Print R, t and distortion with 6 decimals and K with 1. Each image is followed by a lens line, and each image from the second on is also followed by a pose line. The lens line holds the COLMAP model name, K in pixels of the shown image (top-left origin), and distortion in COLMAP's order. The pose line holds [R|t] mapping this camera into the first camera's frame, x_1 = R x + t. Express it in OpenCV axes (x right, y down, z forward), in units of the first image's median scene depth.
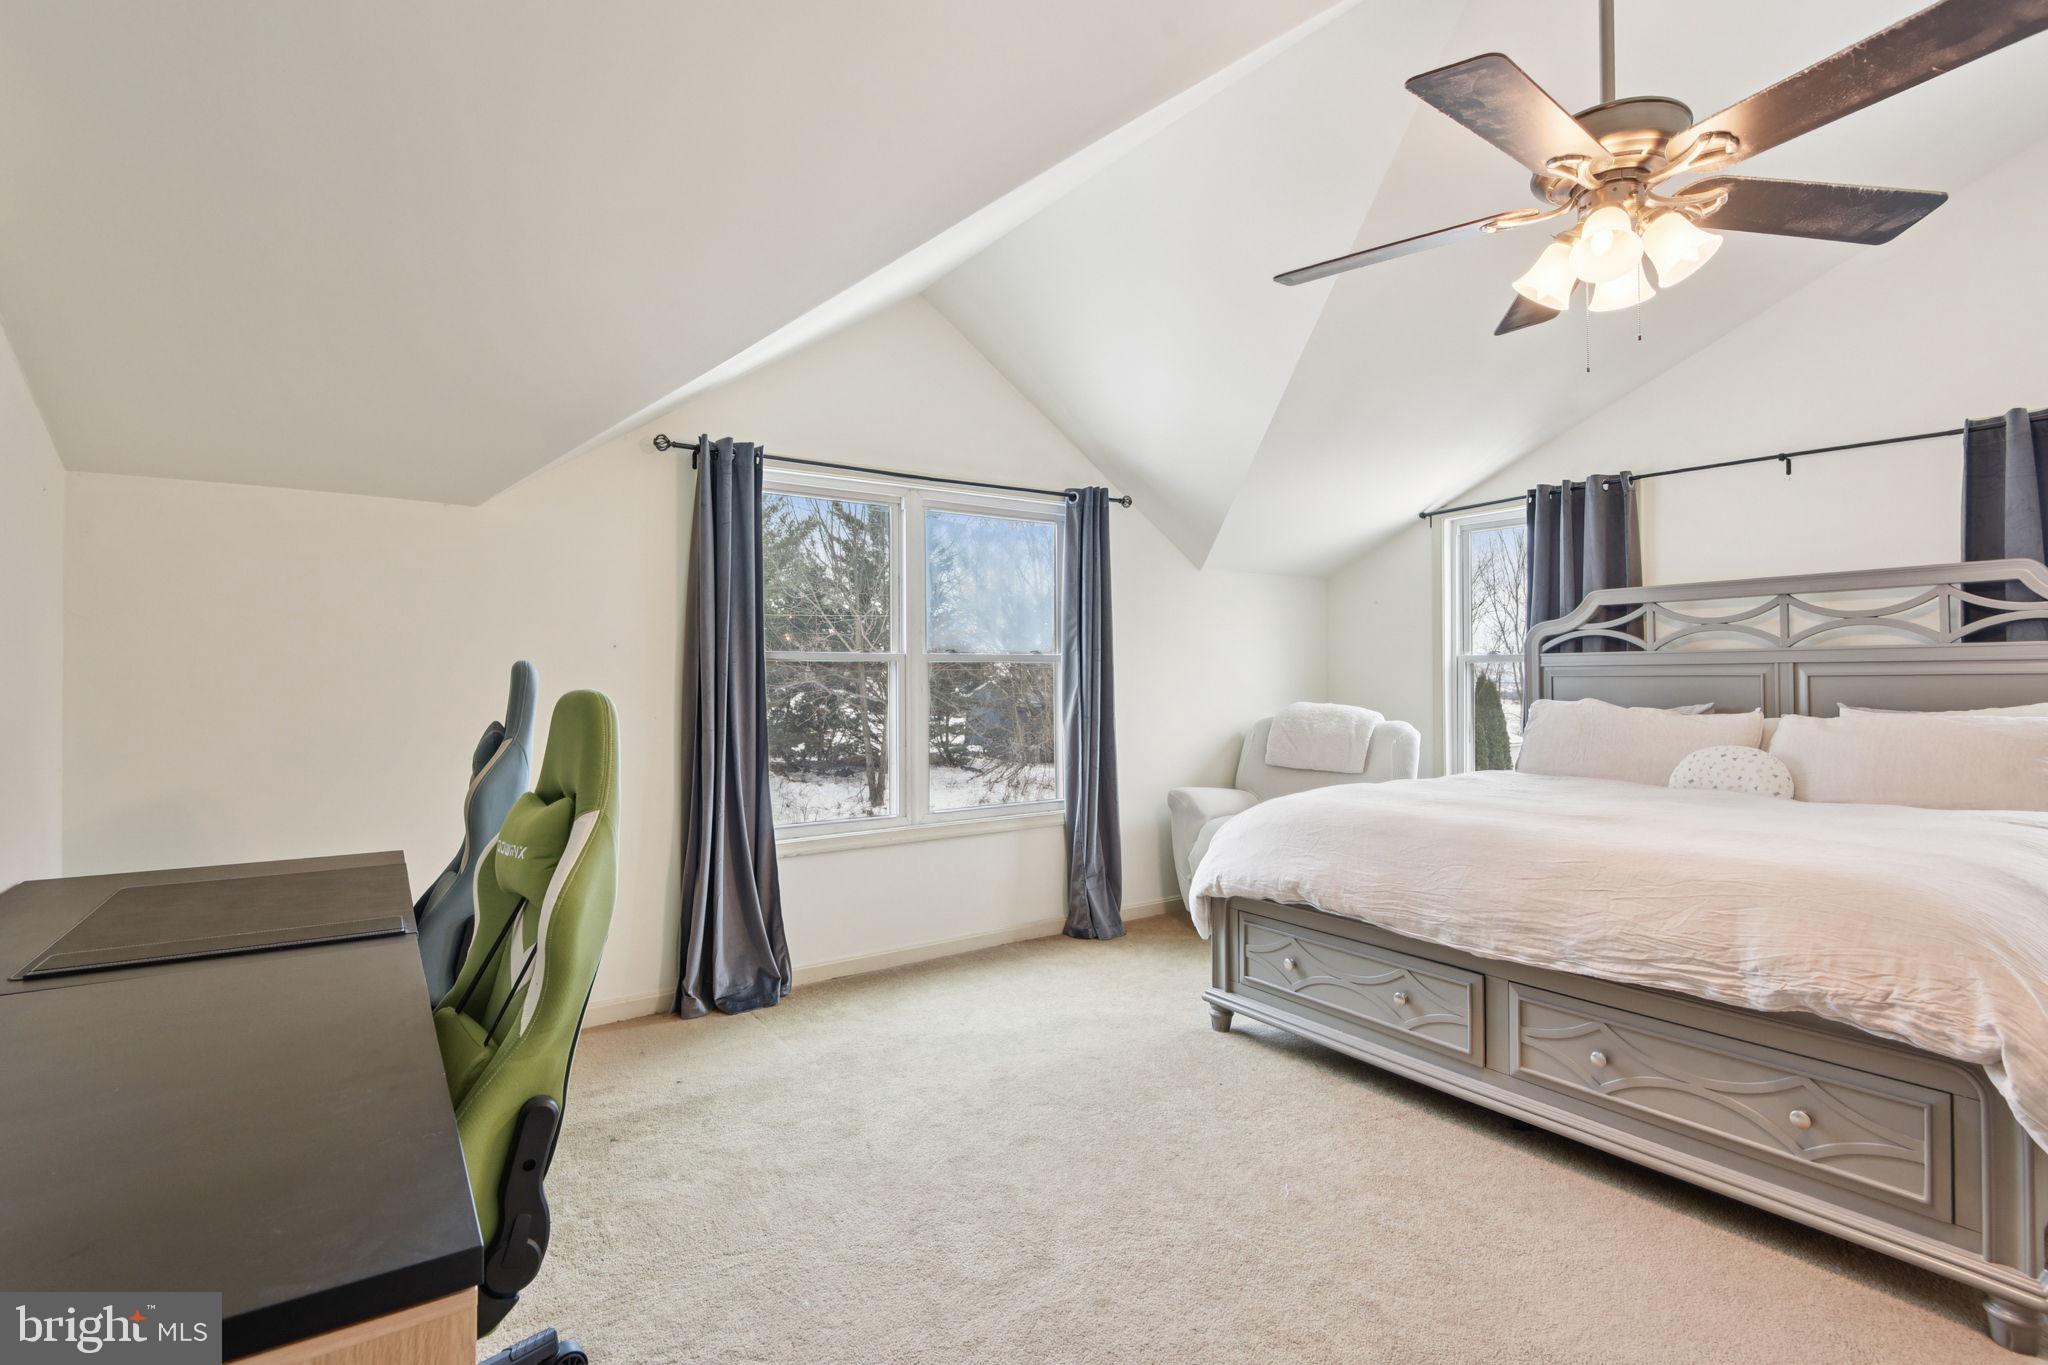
lens RADIAL K [[954.0, 0, 1020.7], [0, 954.0, 660.4], [0, 0, 1]] dist [0.023817, -0.025828]
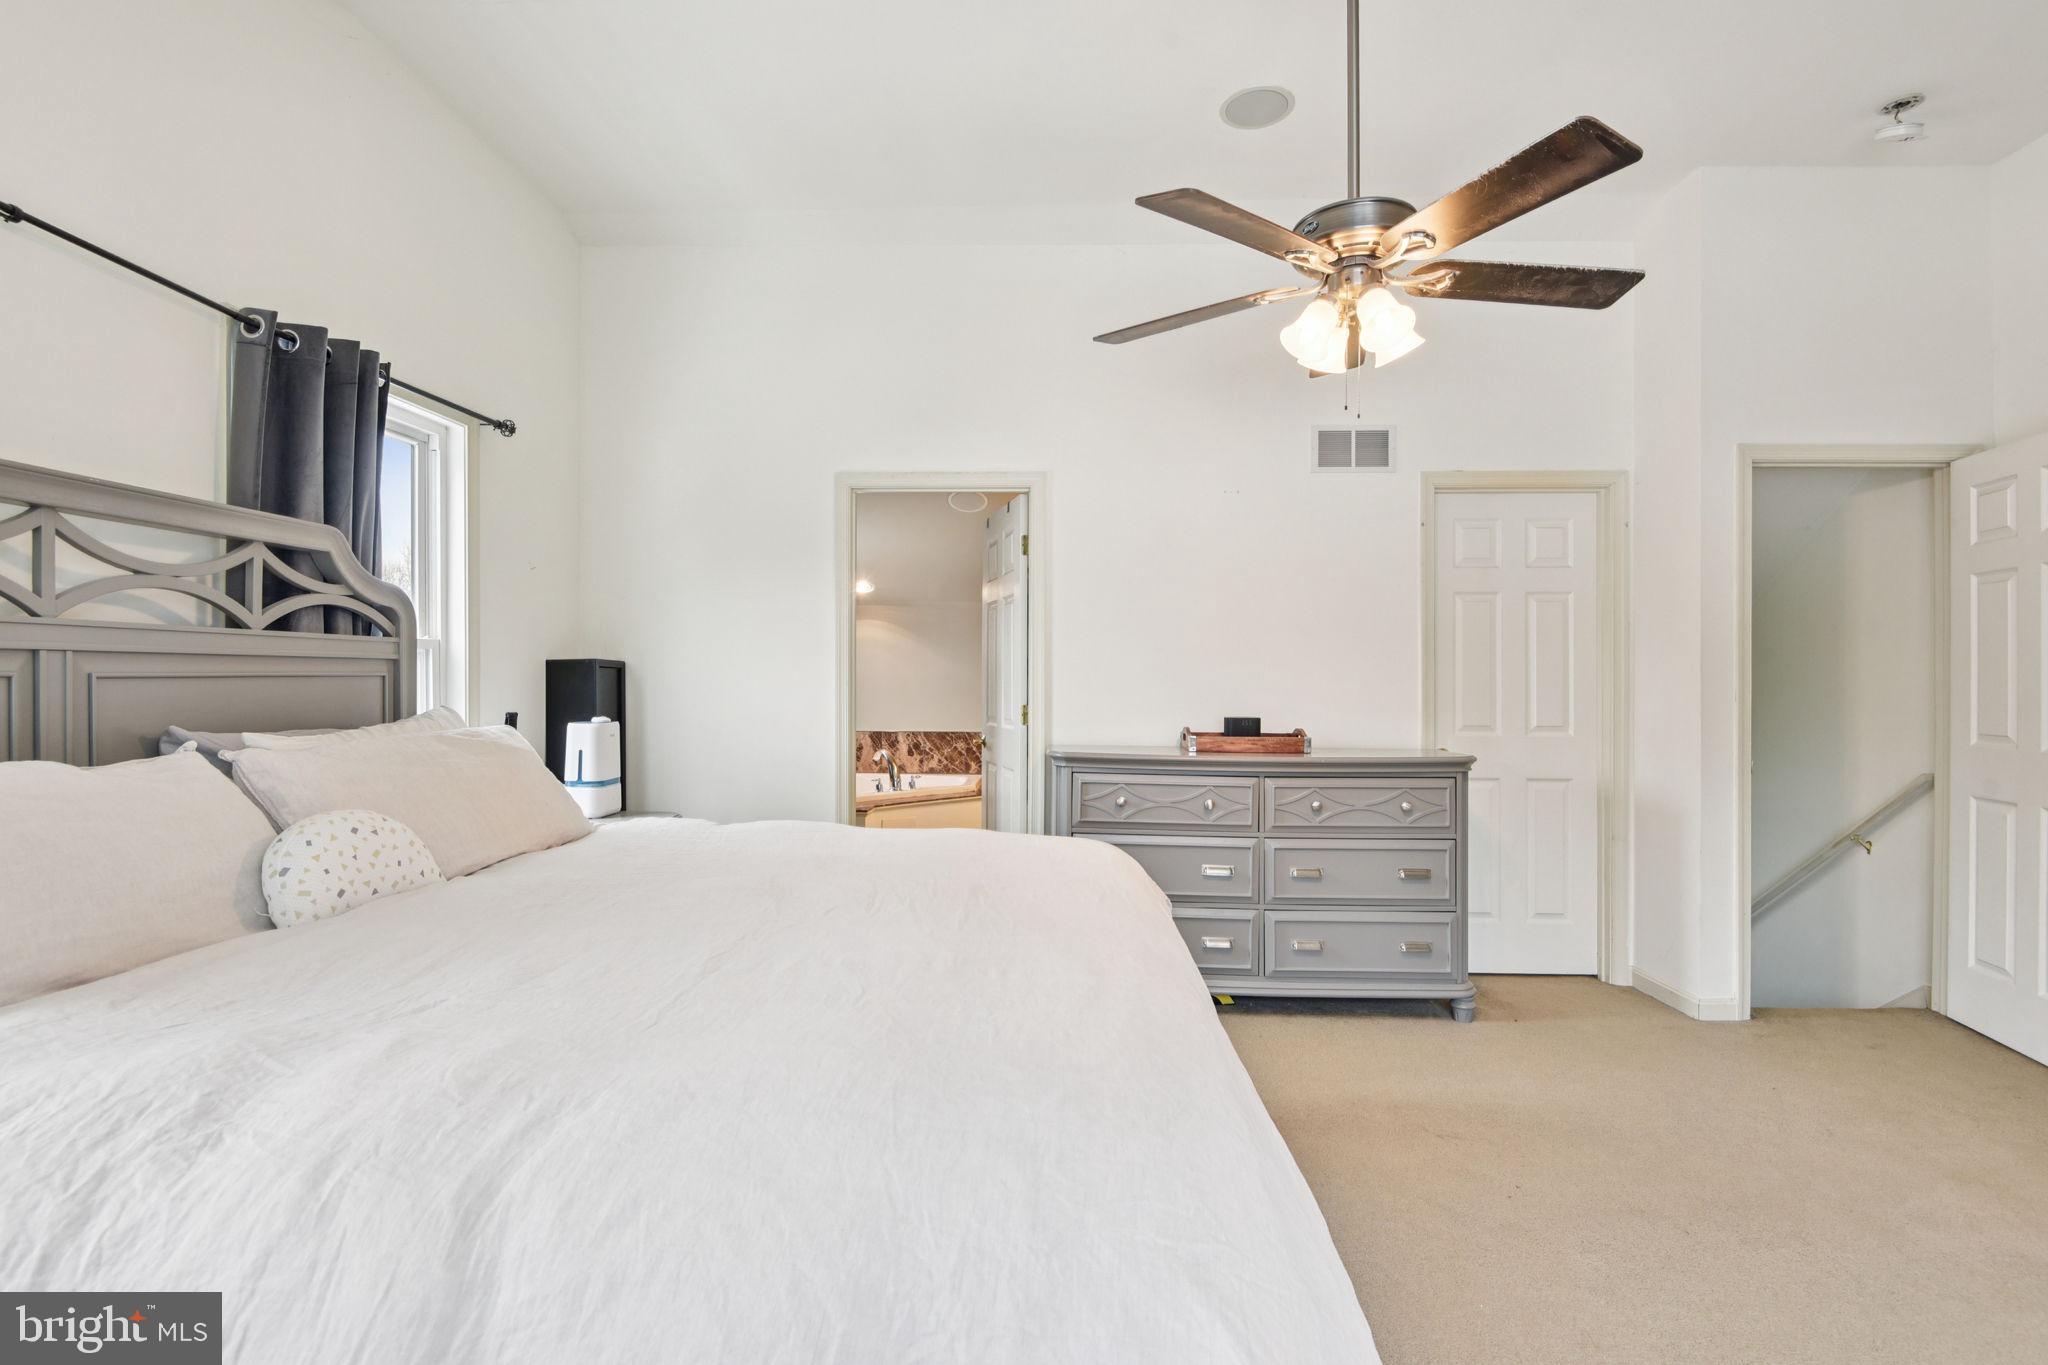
lens RADIAL K [[944.0, 0, 1025.8], [0, 944.0, 687.9], [0, 0, 1]] dist [0.024996, -0.024946]
pose [[-0.802778, -0.001965, 0.596275, 0.137822], [-0.010260, 0.999892, -0.010518, 0.023620], [-0.596190, -0.014562, -0.802711, 1.184120]]
